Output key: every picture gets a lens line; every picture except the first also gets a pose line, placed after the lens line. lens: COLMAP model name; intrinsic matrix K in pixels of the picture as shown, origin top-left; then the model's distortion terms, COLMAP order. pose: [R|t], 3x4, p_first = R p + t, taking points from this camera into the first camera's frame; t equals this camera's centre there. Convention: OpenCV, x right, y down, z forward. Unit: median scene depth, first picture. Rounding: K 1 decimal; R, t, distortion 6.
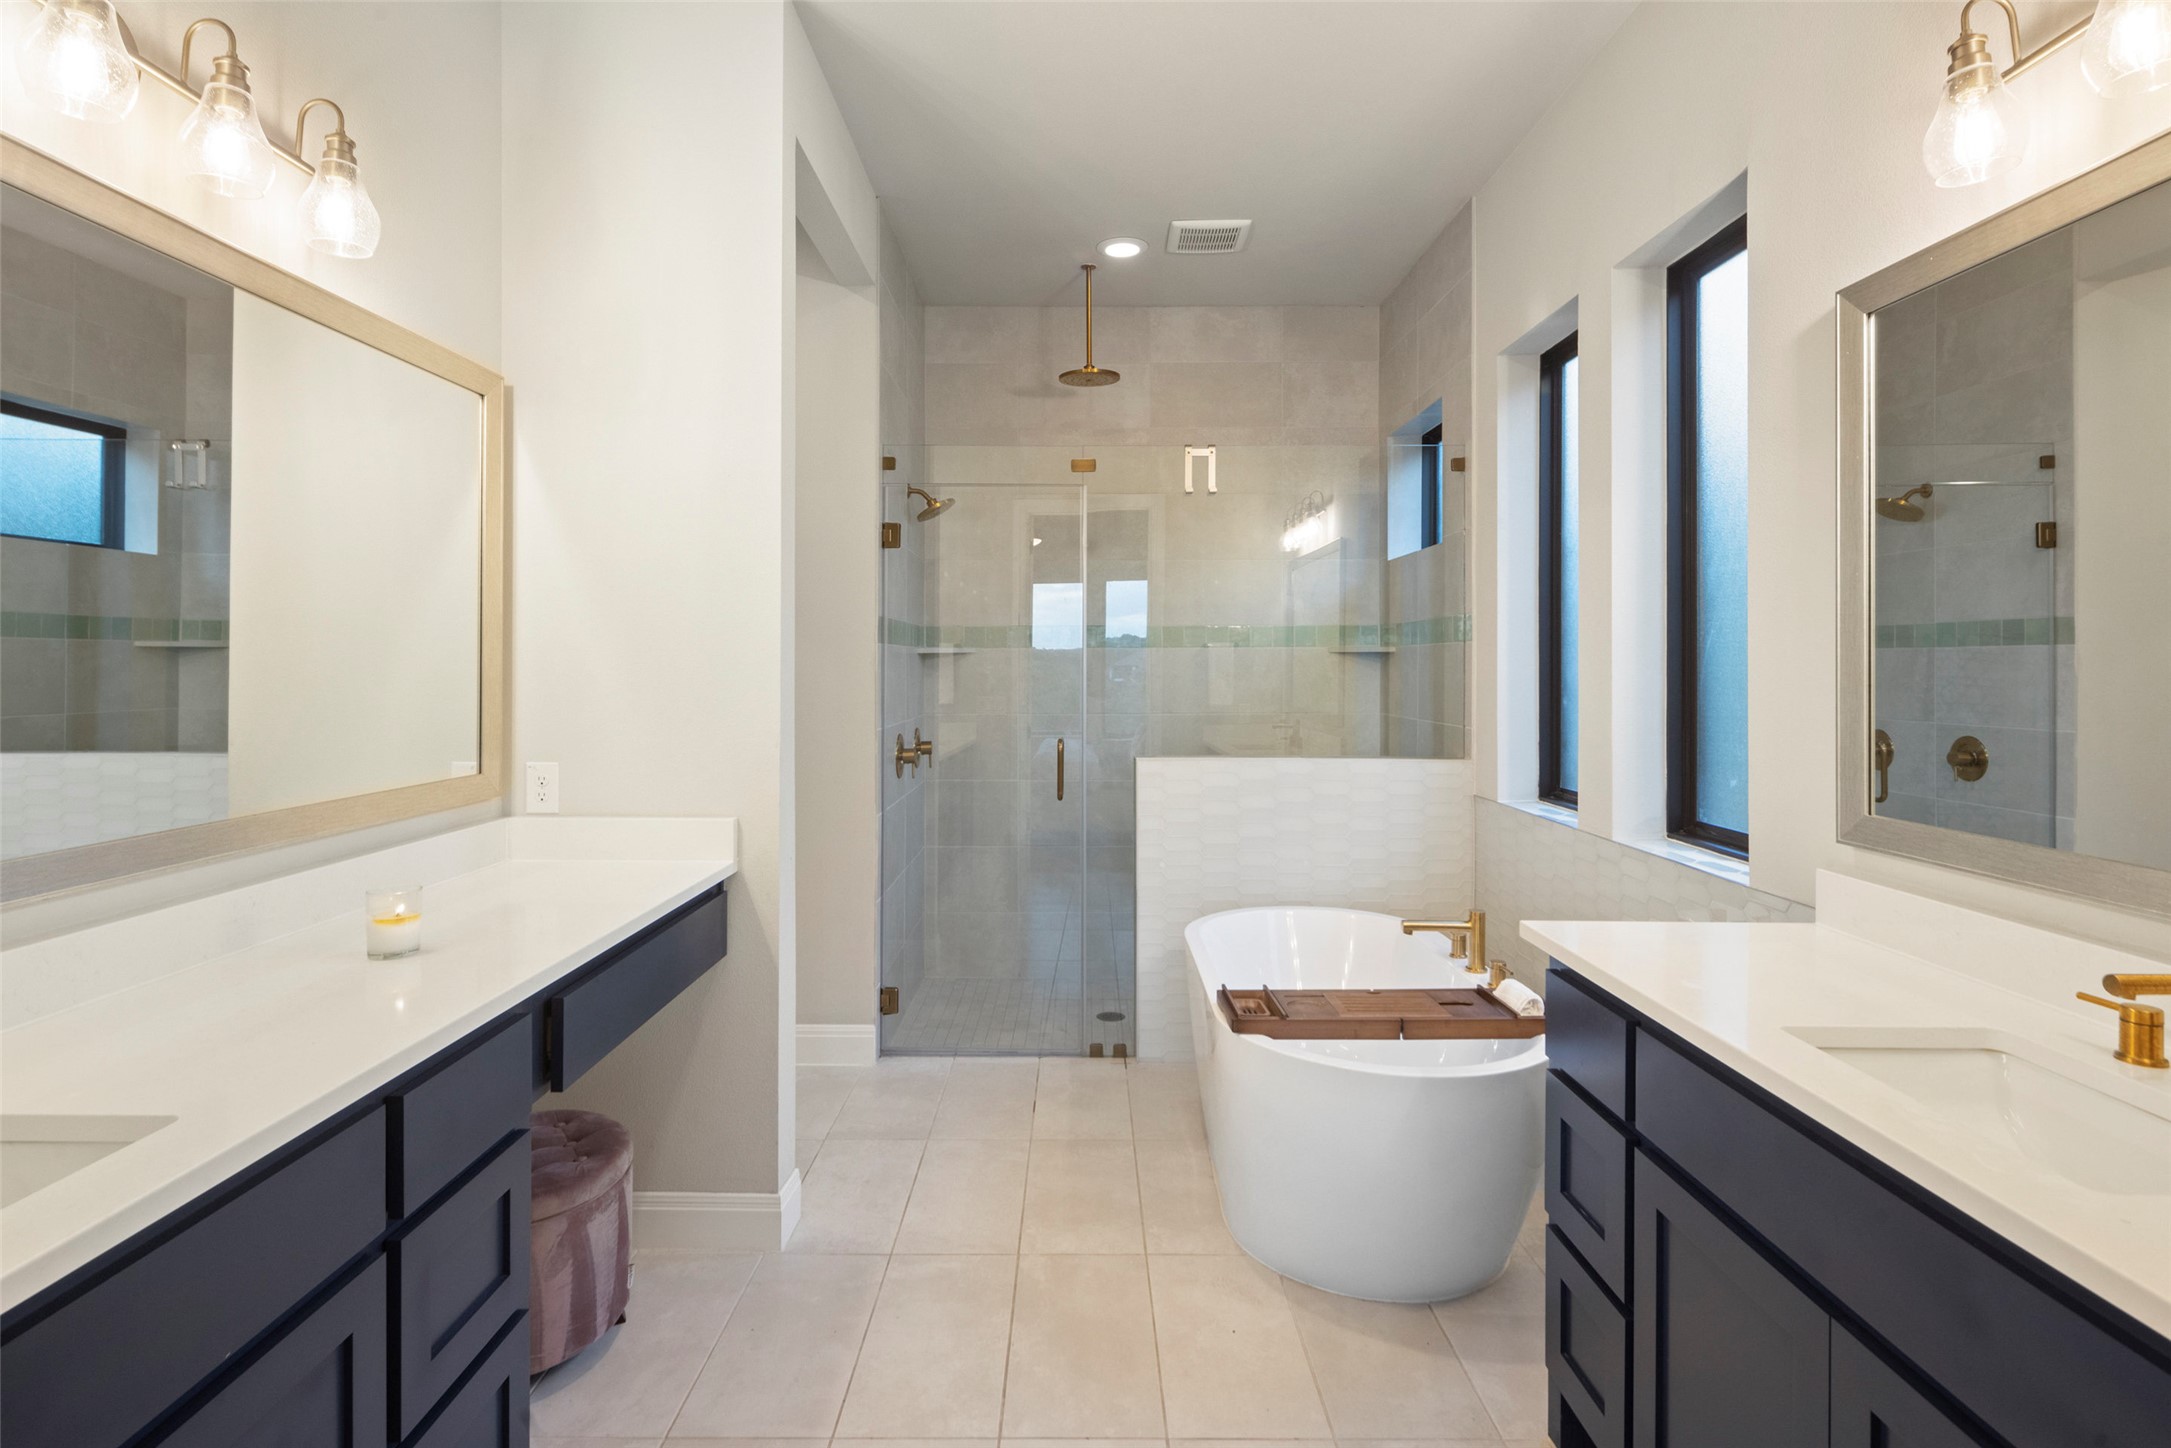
lens RADIAL K [[1090.0, 0, 1118.8], [0, 1090.0, 648.1], [0, 0, 1]] dist [0.013917, -0.009690]
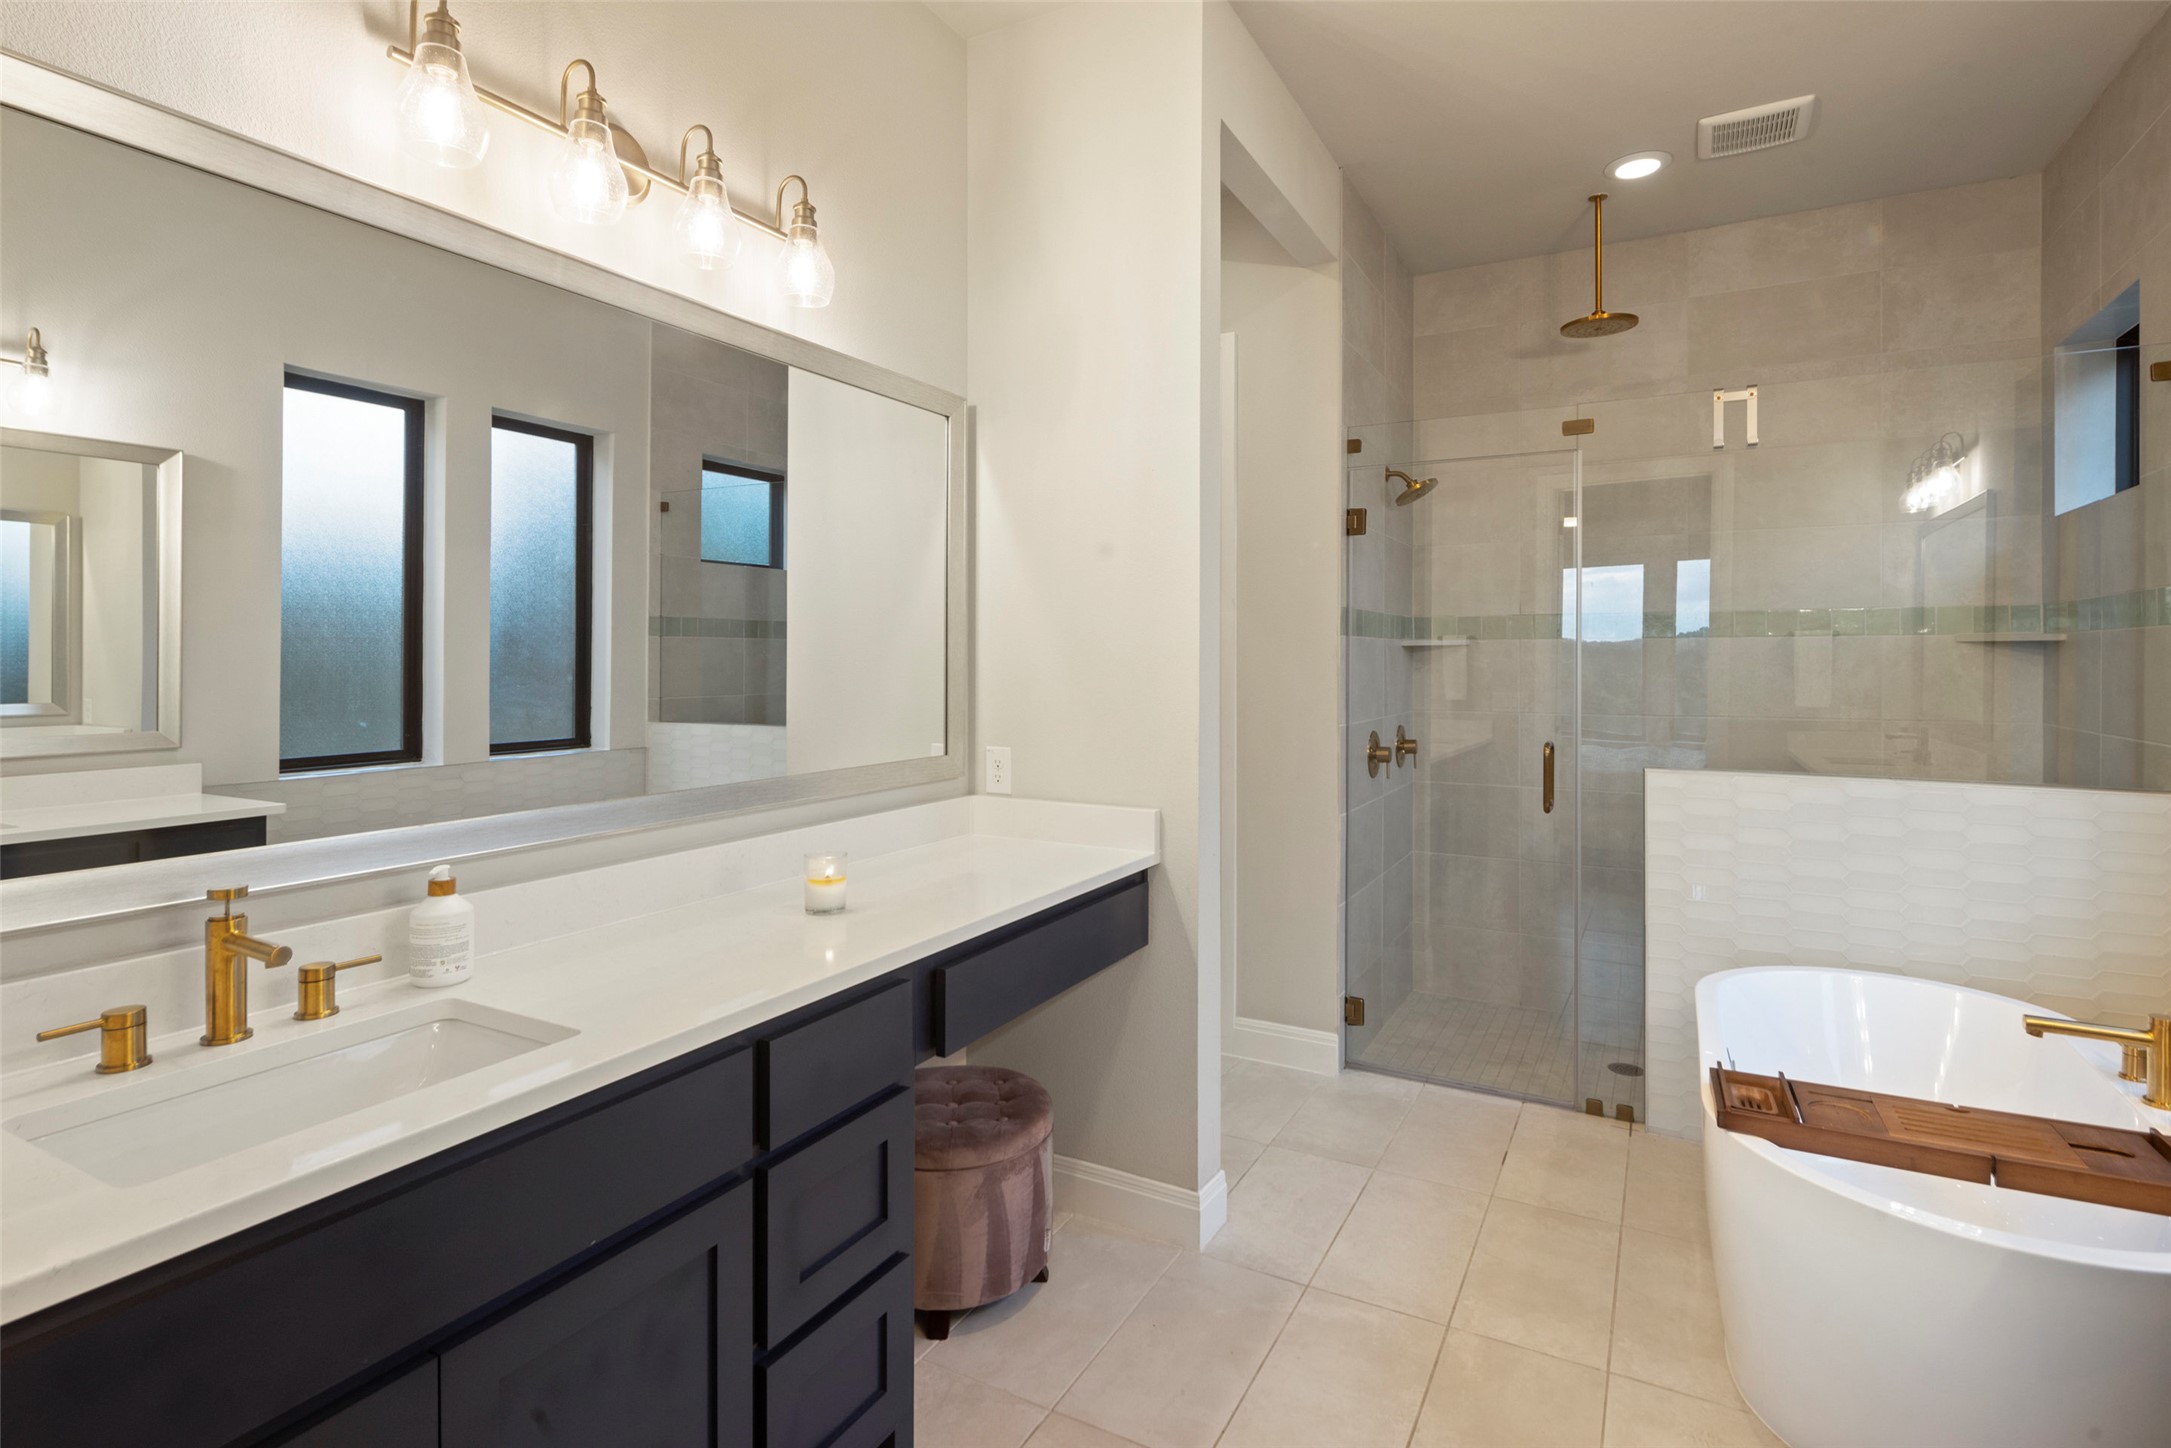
lens RADIAL K [[1090.0, 0, 1118.8], [0, 1090.0, 648.1], [0, 0, 1]] dist [0.013917, -0.009690]
pose [[0.874877, -0.004385, -0.484325, 0.072532], [0.007148, 0.999967, 0.003859, 0.001595], [0.484293, -0.006838, 0.874879, 0.070675]]
